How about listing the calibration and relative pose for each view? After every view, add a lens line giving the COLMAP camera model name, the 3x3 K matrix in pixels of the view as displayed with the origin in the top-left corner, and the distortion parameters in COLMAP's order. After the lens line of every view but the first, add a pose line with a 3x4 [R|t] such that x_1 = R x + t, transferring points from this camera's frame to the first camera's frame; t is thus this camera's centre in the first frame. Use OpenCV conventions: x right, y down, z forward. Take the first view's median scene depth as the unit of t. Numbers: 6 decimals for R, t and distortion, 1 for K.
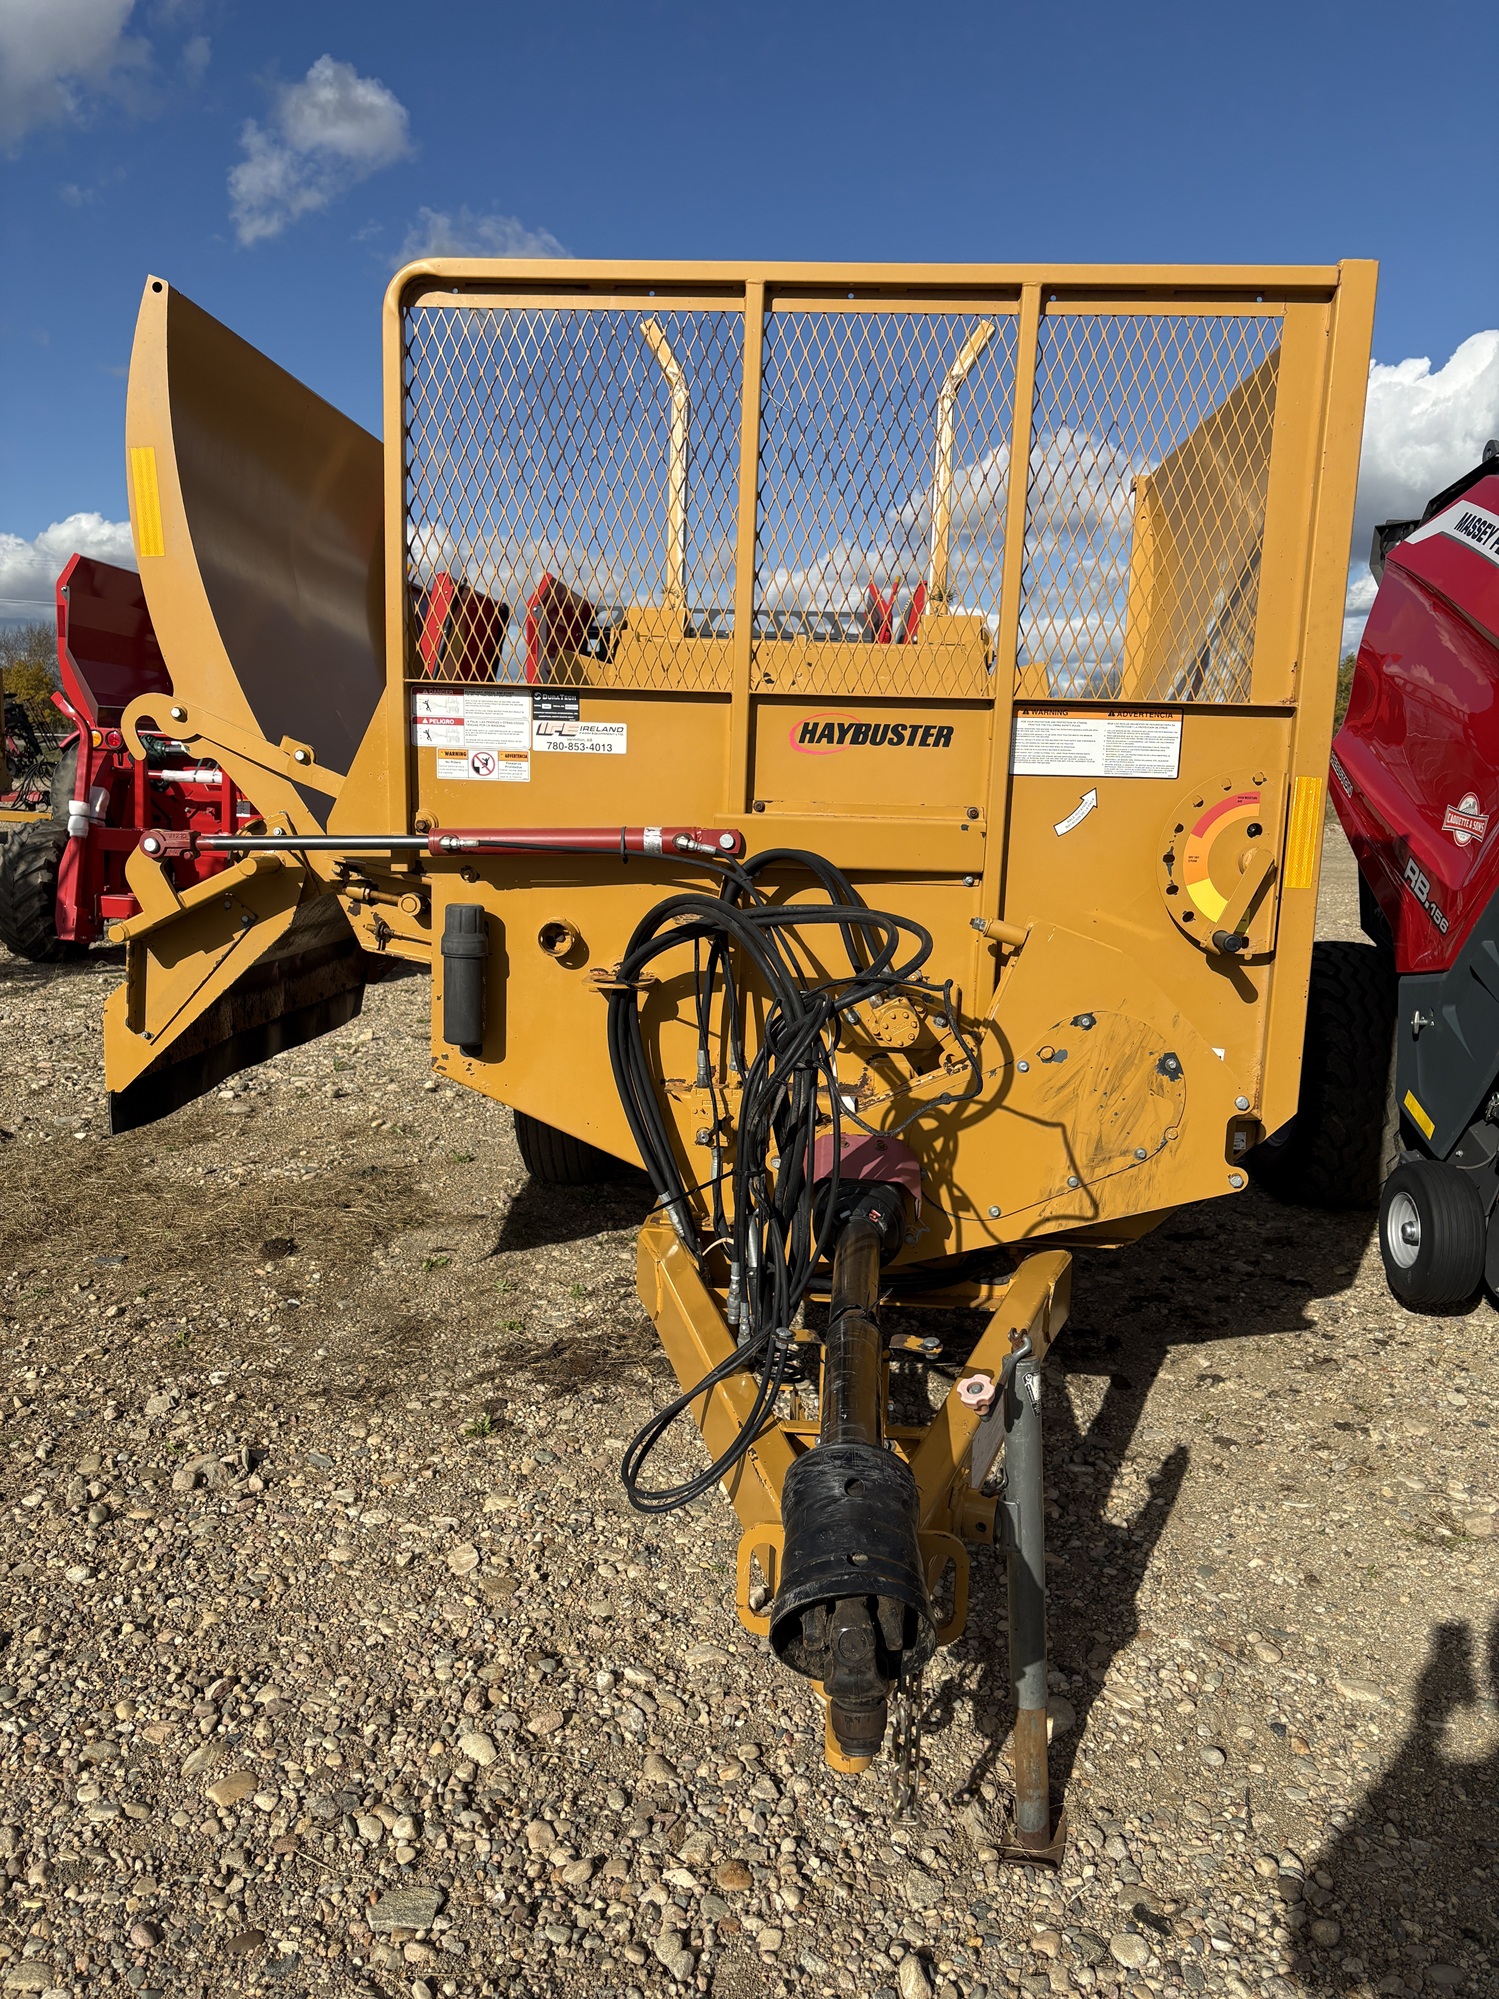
lens RADIAL K [[1566.1, 0, 776.0], [0, 1566.1, 995.5], [0, 0, 1]] dist [0.088629, -0.056601]
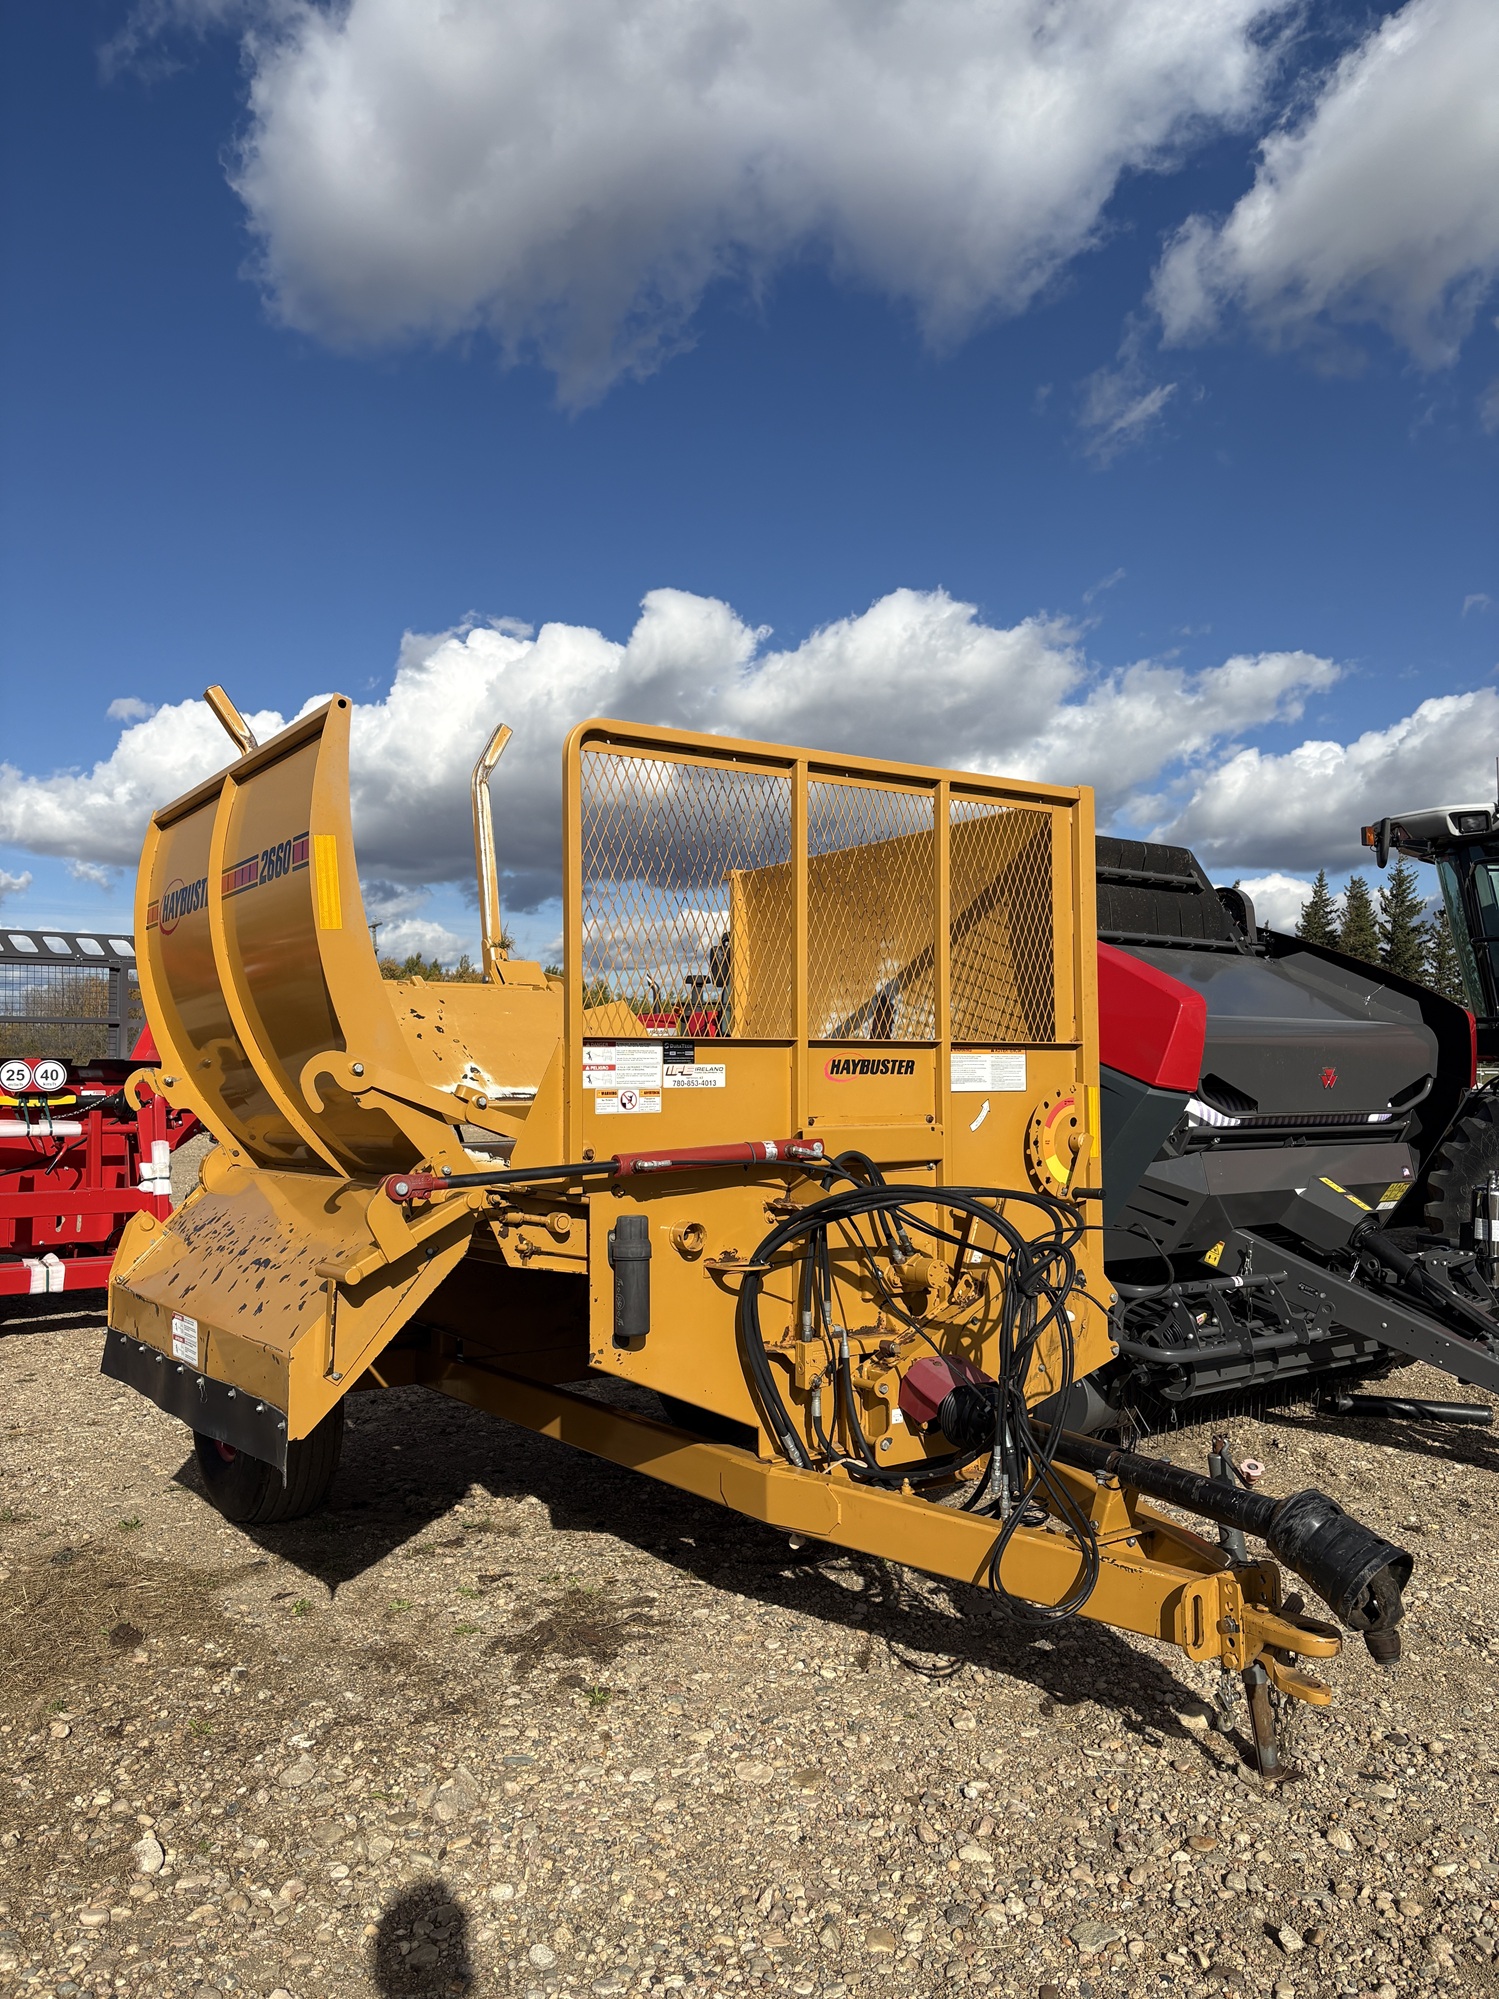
lens RADIAL K [[1566.1, 0, 776.0], [0, 1566.1, 995.5], [0, 0, 1]] dist [0.088629, -0.056601]
pose [[0.769850, -0.000831, 0.638224, -0.879605], [0.119917, 0.982377, -0.143369, -0.038206], [-0.626857, 0.186906, 0.756383, -0.014310]]
